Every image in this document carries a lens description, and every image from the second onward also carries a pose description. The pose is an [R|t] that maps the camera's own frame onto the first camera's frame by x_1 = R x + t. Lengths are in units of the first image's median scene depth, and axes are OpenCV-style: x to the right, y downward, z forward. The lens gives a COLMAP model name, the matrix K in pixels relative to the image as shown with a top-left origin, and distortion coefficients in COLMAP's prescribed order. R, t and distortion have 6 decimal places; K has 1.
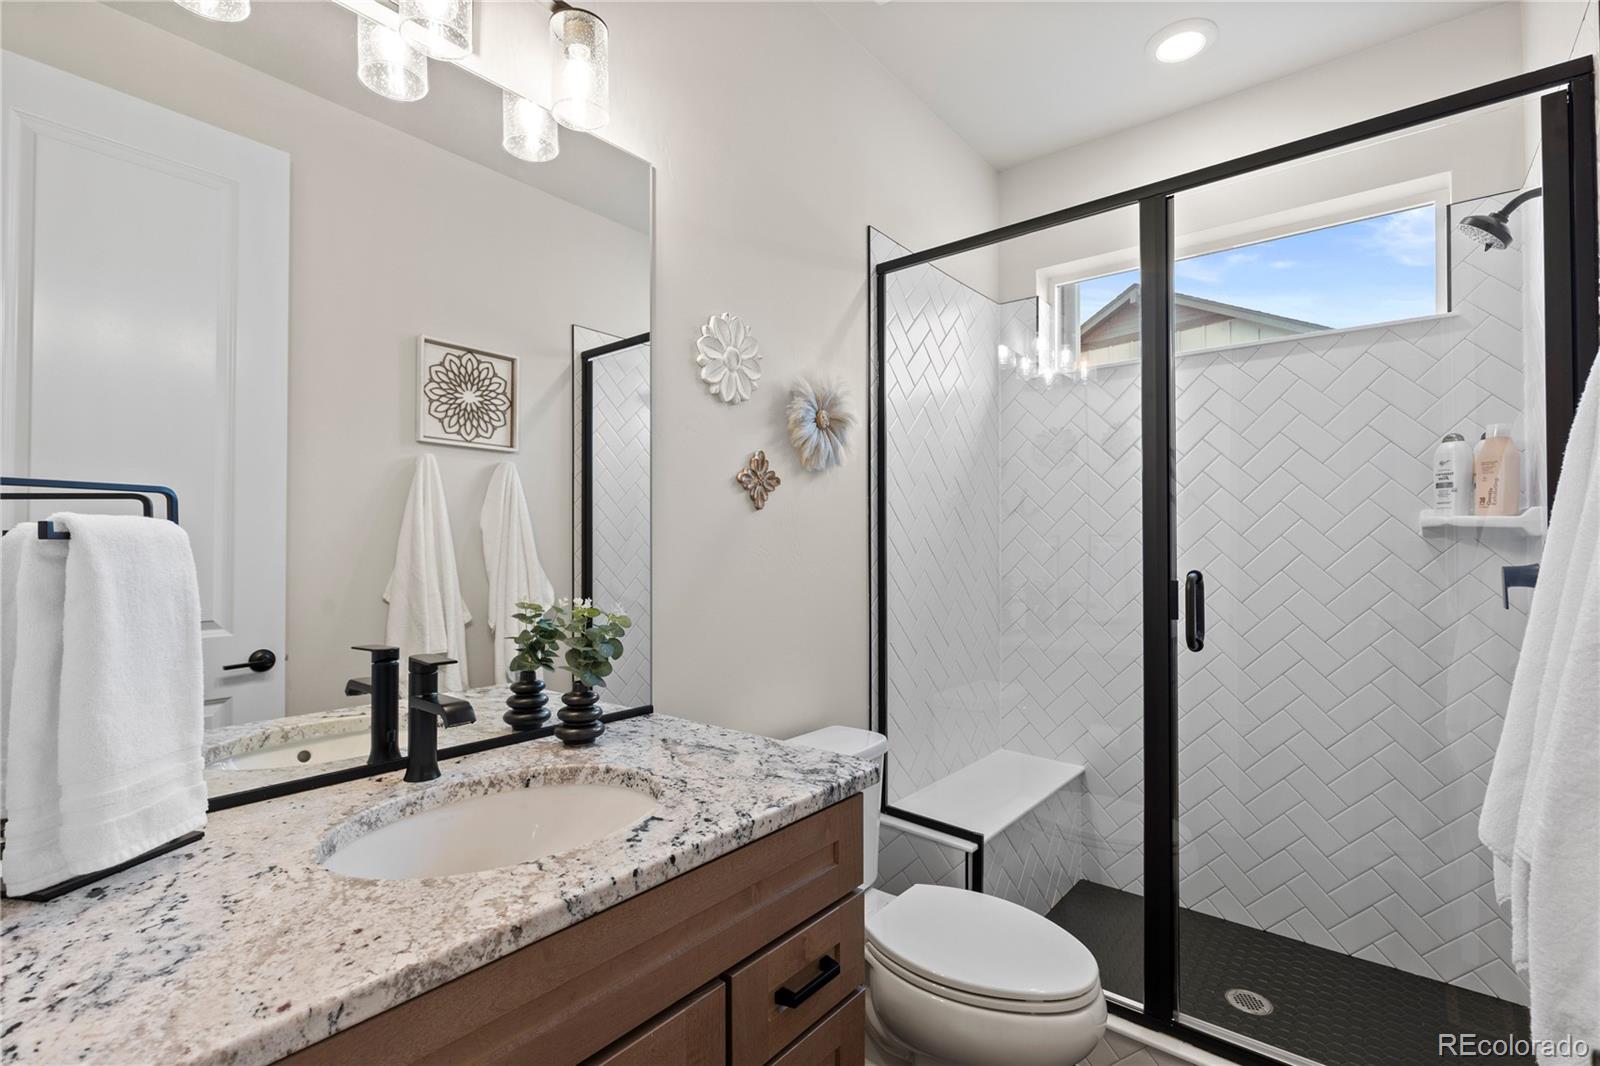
lens RADIAL K [[724.2, 0, 798.5], [0, 724.2, 533.2], [0, 0, 1]] dist [0.004776, -0.001379]
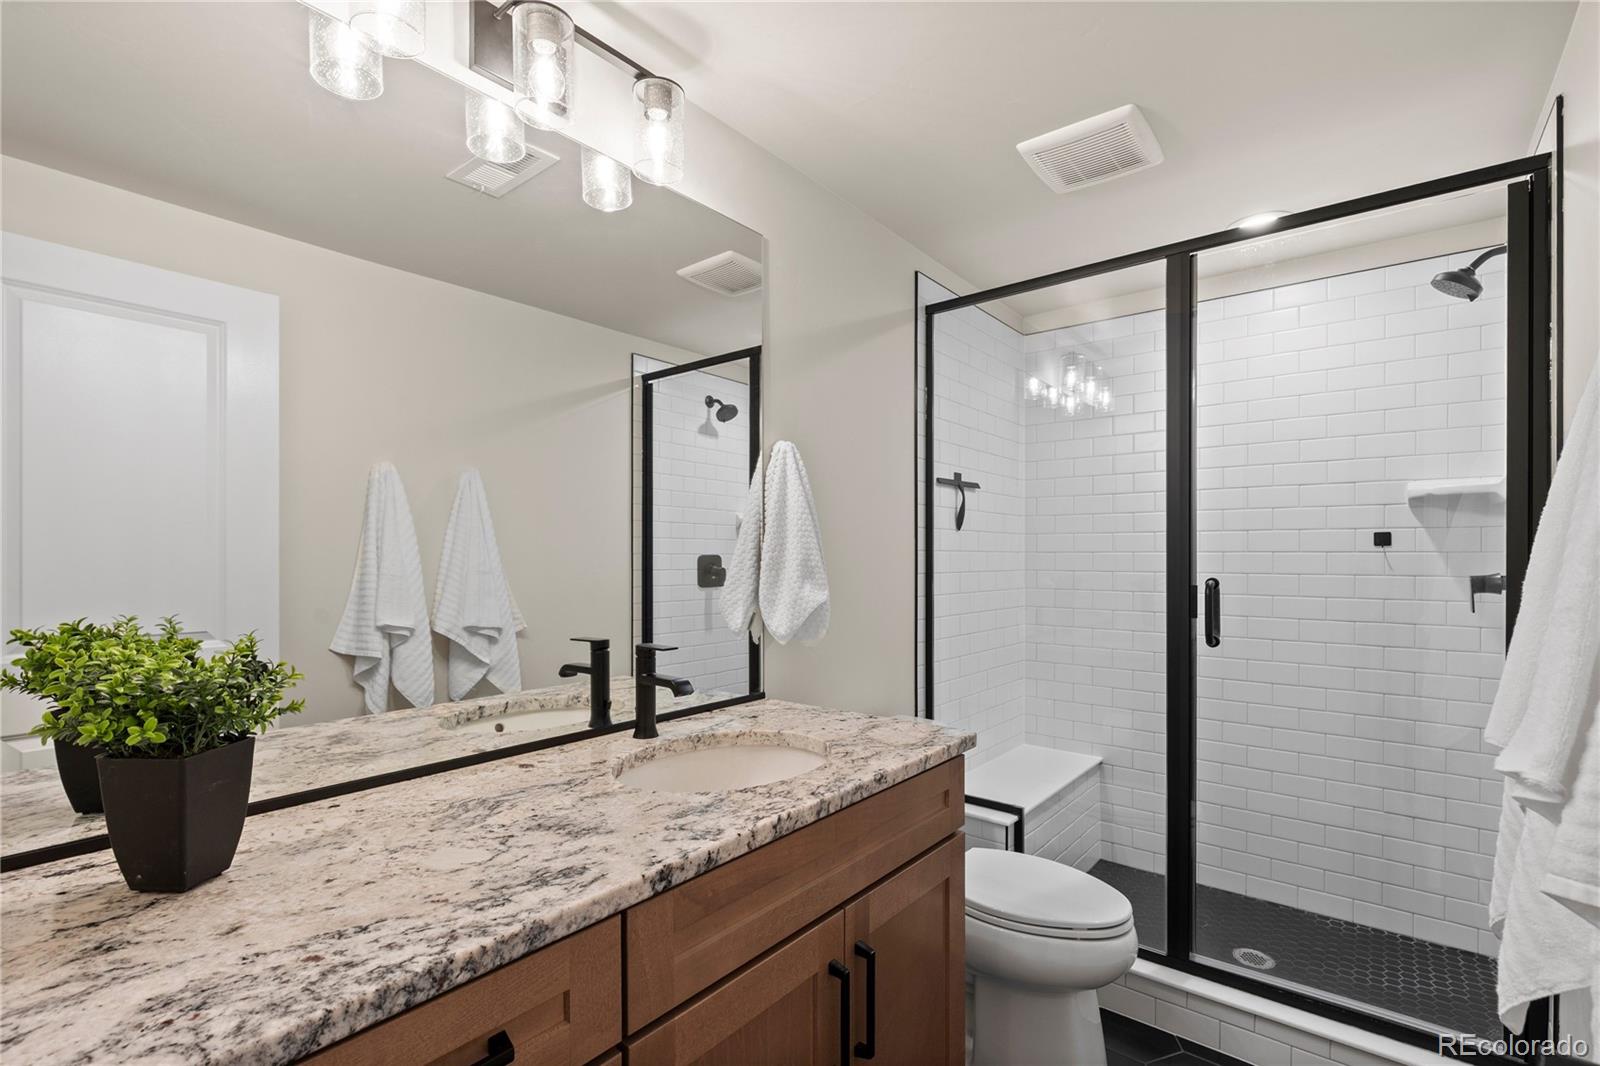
lens RADIAL K [[724.2, 0, 801.6], [0, 724.2, 545.2], [0, 0, 1]] dist [0.004776, -0.001379]
pose [[0.999896, -0.003904, 0.013865, -0.120269], [0.003836, 0.999981, 0.004907, -0.006383], [-0.013884, -0.004853, 0.999892, -0.148085]]
